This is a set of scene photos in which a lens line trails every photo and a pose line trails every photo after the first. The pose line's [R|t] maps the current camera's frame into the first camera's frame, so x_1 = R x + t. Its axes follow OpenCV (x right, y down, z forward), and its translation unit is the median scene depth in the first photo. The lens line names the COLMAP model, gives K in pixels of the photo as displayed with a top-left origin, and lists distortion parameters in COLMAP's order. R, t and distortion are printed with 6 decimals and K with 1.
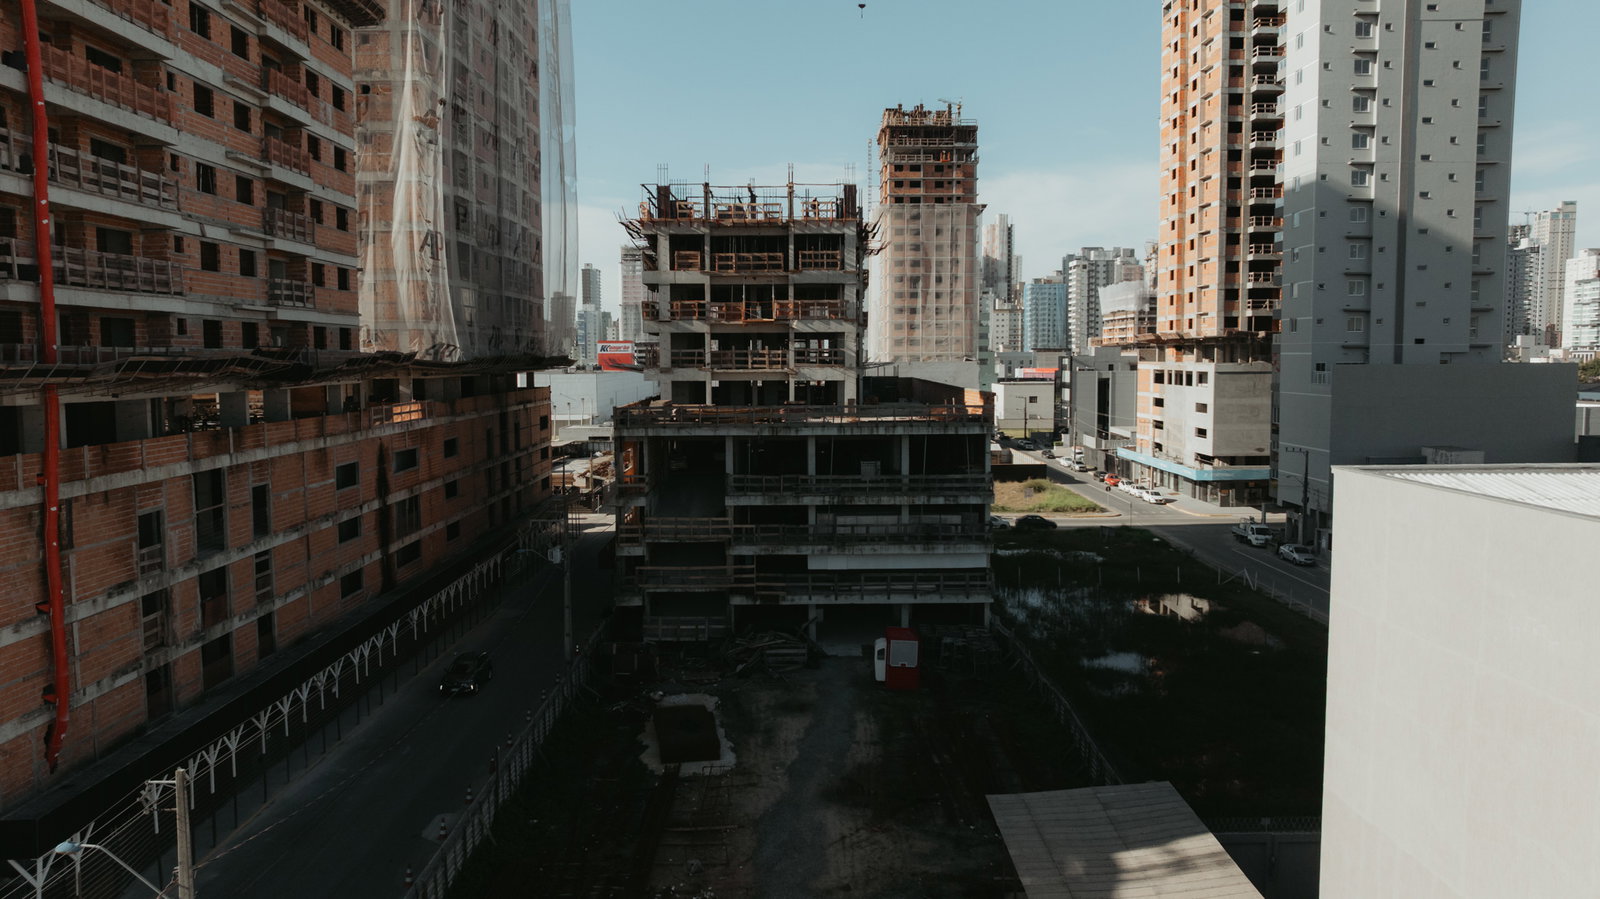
lens RADIAL K [[1150.0, 0, 803.5], [0, 1150.0, 440.4], [0, 0, 1]] dist [-0.035854, 0.130040]
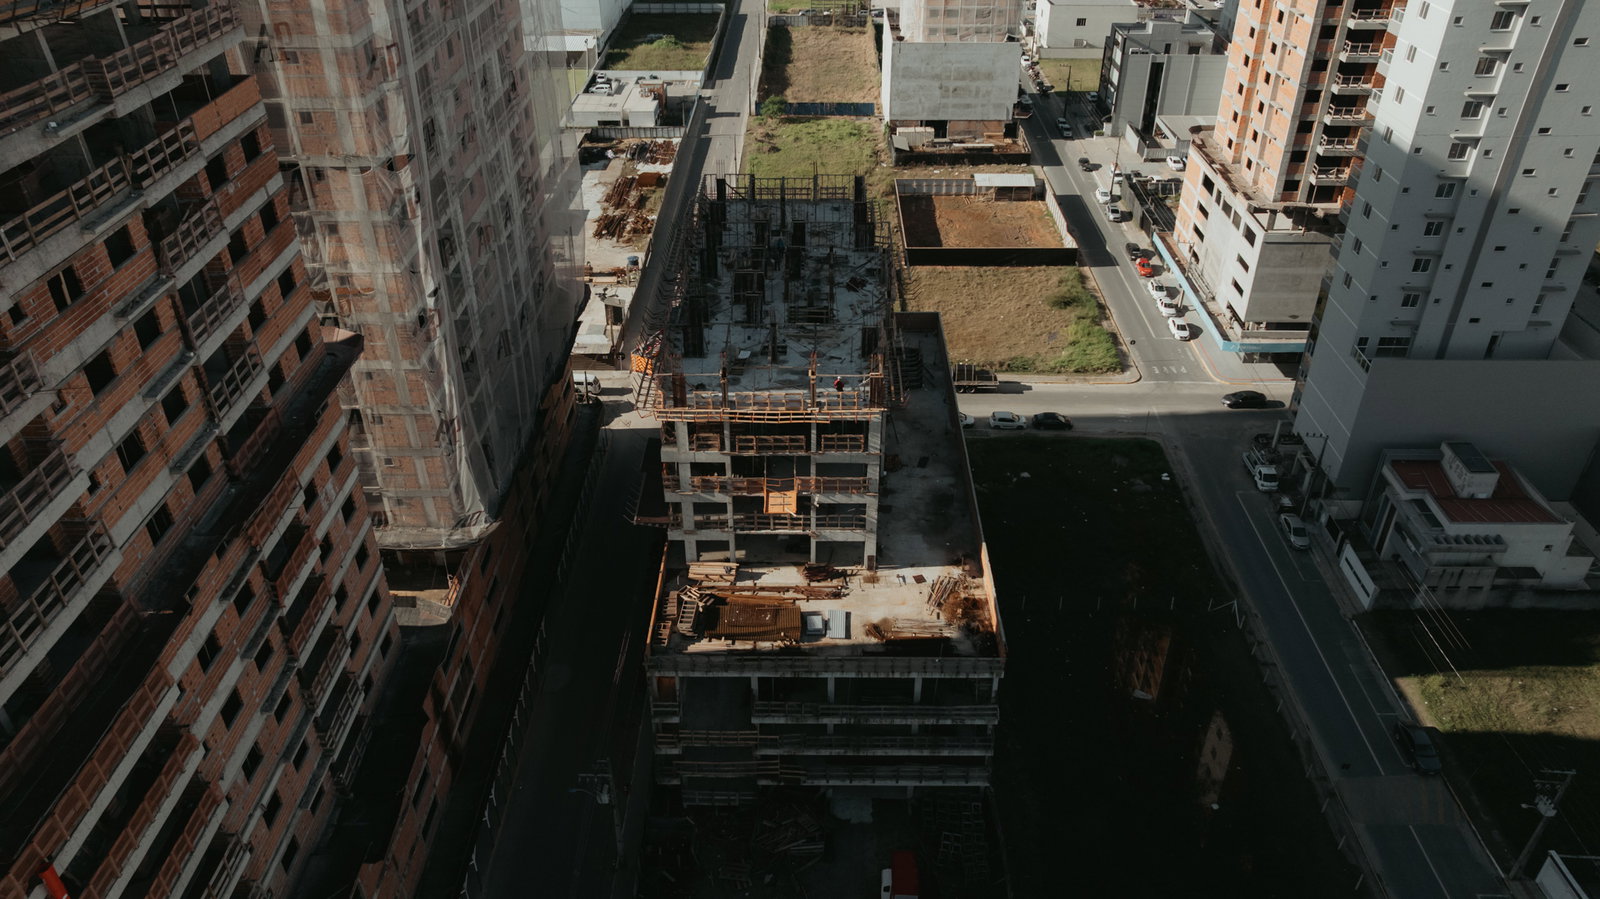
lens RADIAL K [[1150.0, 0, 803.5], [0, 1150.0, 440.4], [0, 0, 1]] dist [-0.035854, 0.130040]
pose [[0.999807, 0.010708, -0.016456, -0.002898], [-0.001588, 0.879526, 0.475848, -0.621540], [0.019569, -0.475730, 0.879374, 0.144340]]
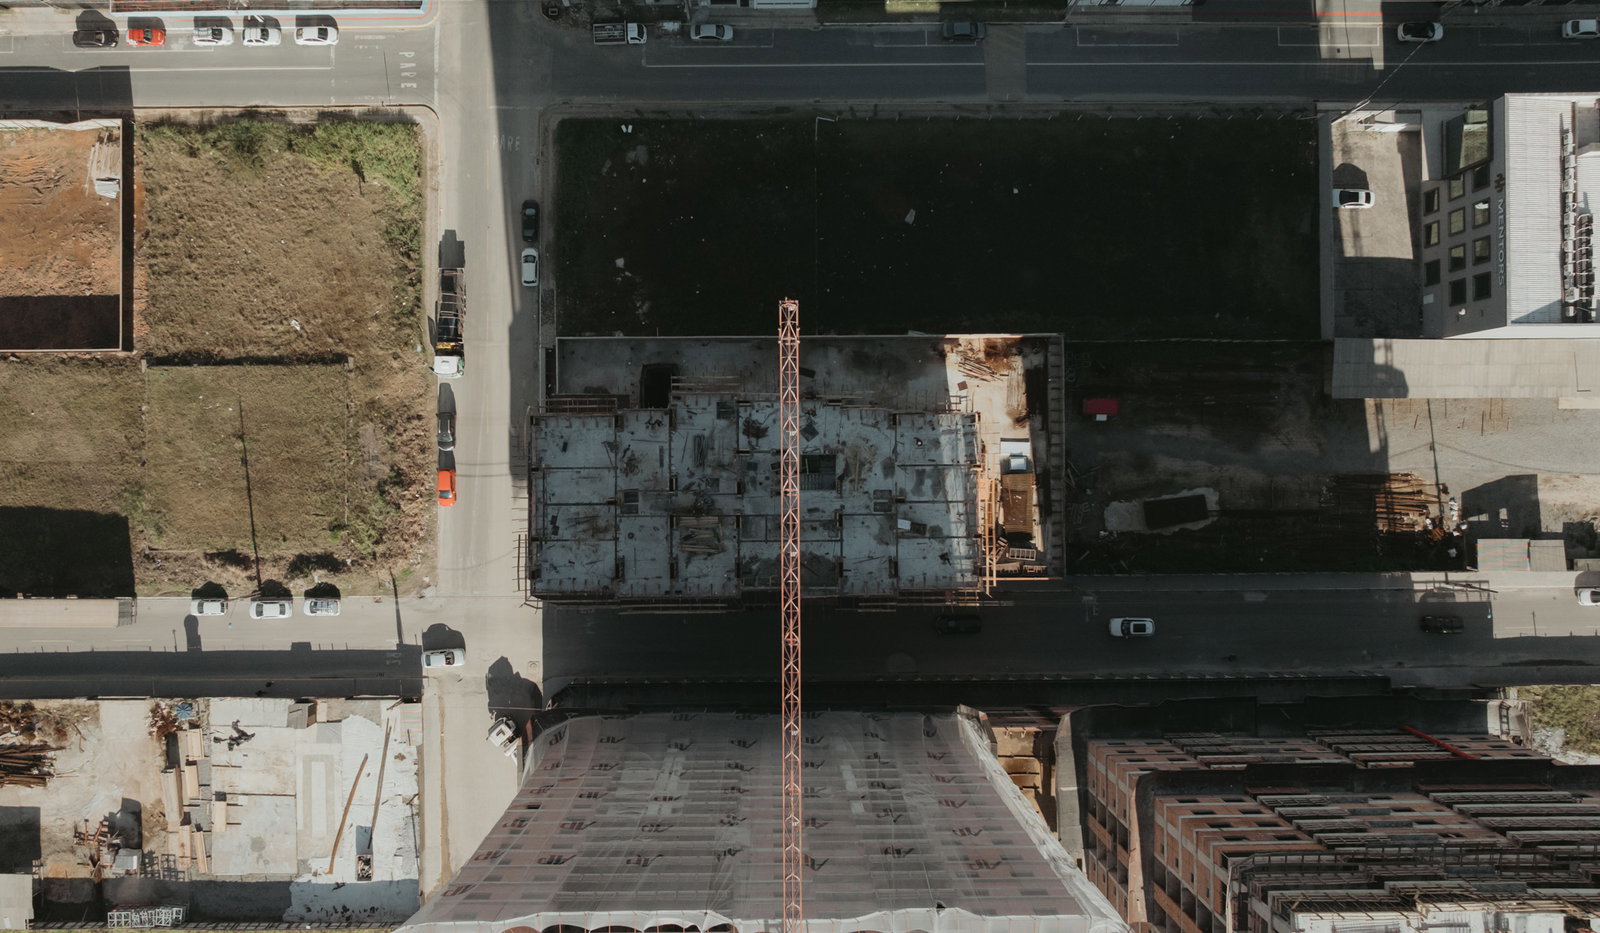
lens RADIAL K [[1295.0, 0, 800.0], [0, 1295.0, 466.5], [0, 0, 1]] dist [-0.004824, -0.001311]
pose [[0.001548, -0.999997, 0.001758, -0.013964], [0.055174, 0.001841, 0.998475, -1.582698], [-0.998476, -0.001449, 0.055176, 1.102922]]
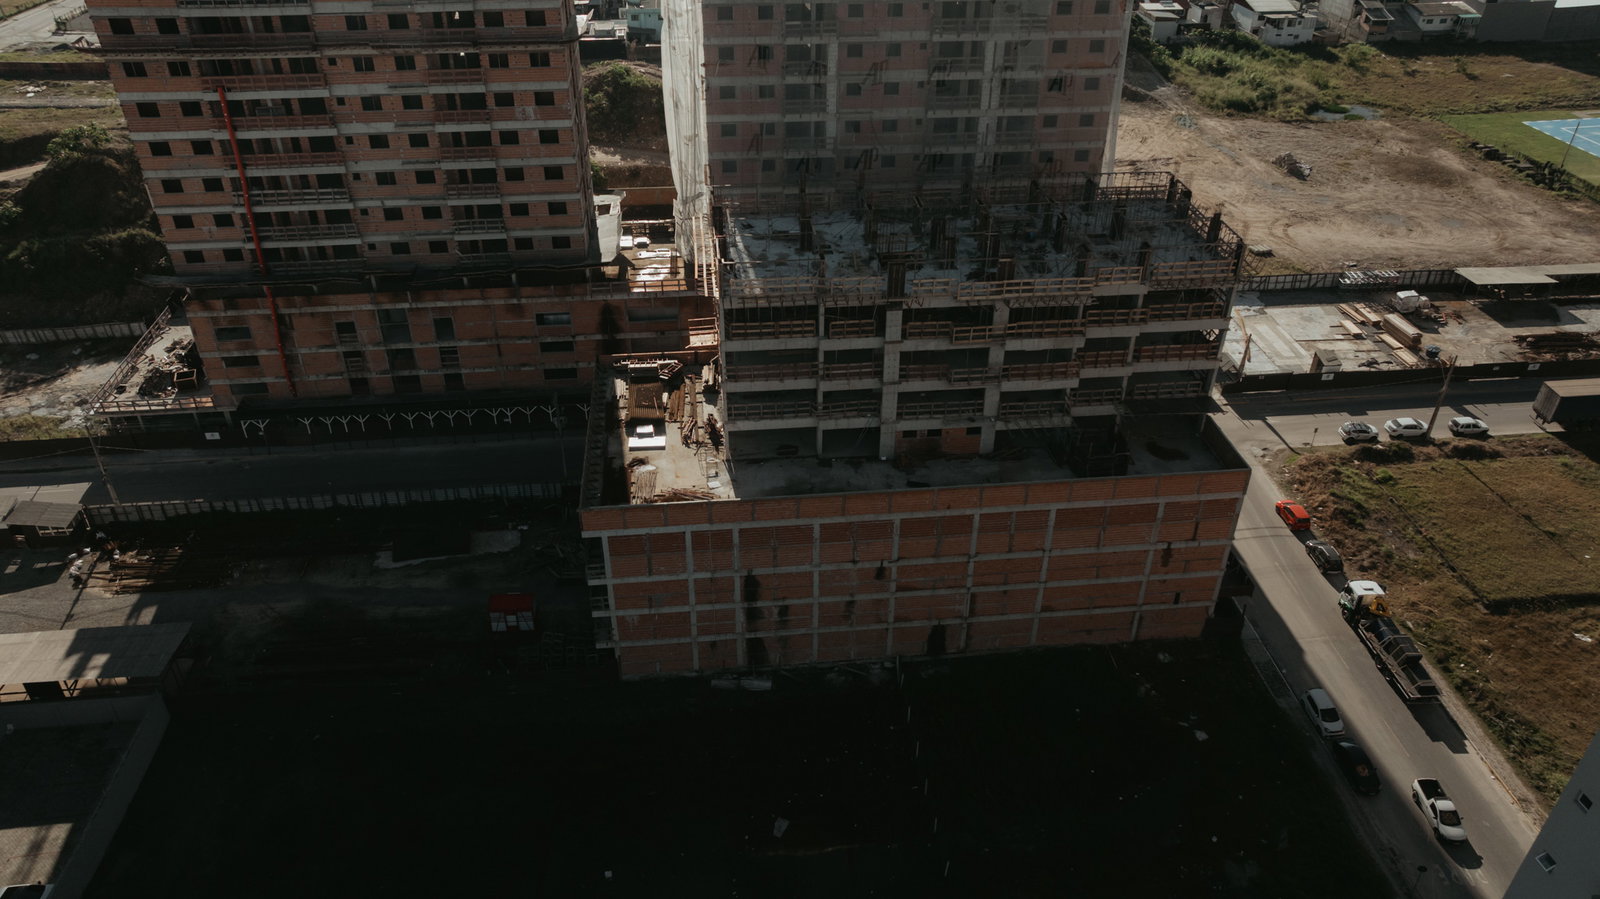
lens RADIAL K [[1150.0, 0, 803.5], [0, 1150.0, 440.4], [0, 0, 1]] dist [-0.035854, 0.130040]
pose [[0.100534, 0.554277, -0.826238, 0.949599], [-0.081404, 0.832244, 0.548401, -0.645928], [0.991598, 0.012126, 0.128789, 0.937466]]
